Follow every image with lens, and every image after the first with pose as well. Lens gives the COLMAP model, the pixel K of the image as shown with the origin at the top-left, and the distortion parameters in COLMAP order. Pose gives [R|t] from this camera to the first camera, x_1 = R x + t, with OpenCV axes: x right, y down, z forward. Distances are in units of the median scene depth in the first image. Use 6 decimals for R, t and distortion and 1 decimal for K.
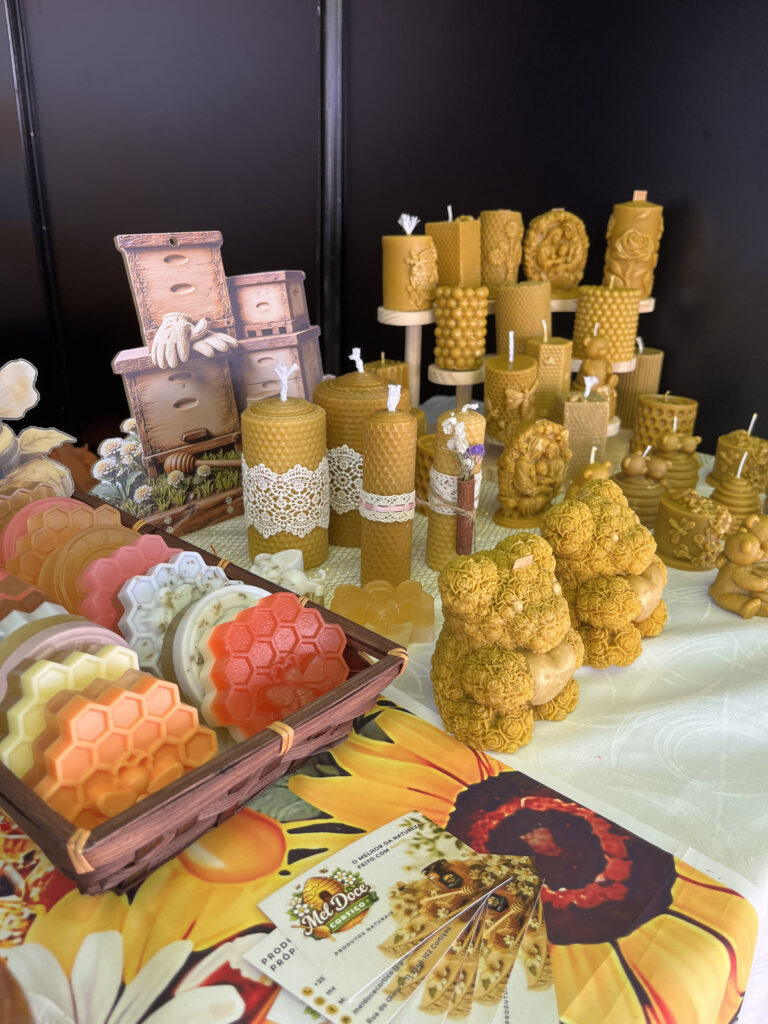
lens RADIAL K [[779.7, 0, 386.7], [0, 779.7, 507.8], [0, 0, 1]] dist [0.016247, -0.000069]
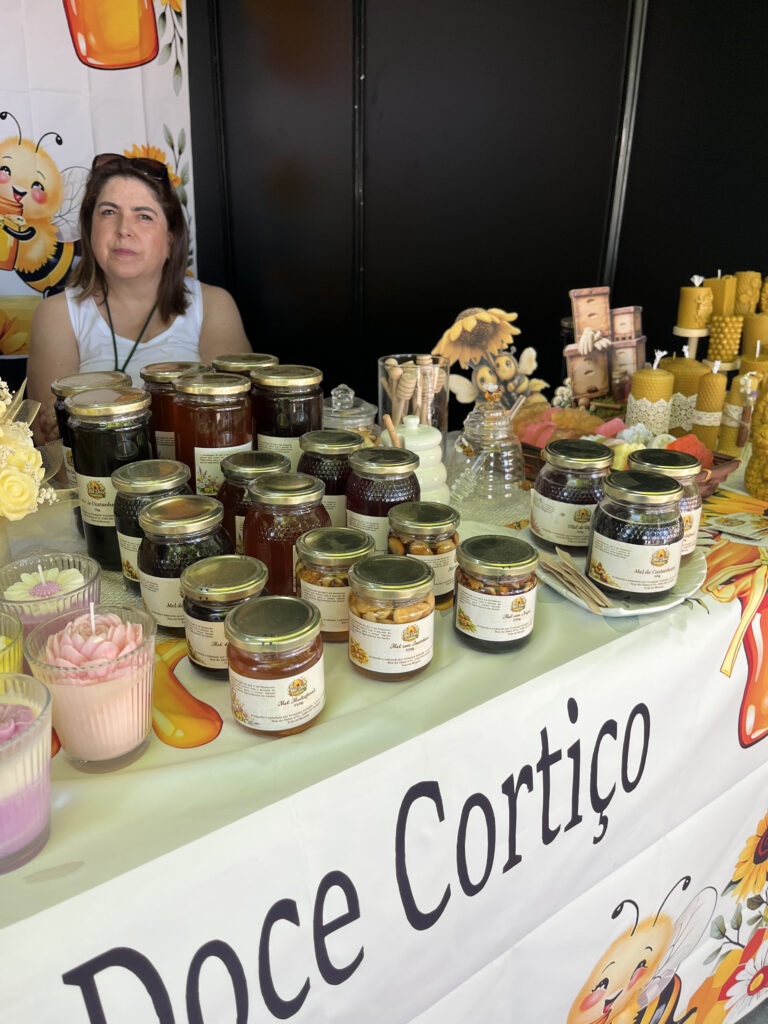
lens RADIAL K [[779.7, 0, 381.8], [0, 779.7, 516.7], [0, 0, 1]] dist [0.016247, -0.000069]
pose [[0.985215, 0.056689, -0.161671, -0.418363], [-0.059175, 0.998191, -0.010602, 0.275791], [0.160778, 0.020012, 0.986788, -1.011117]]
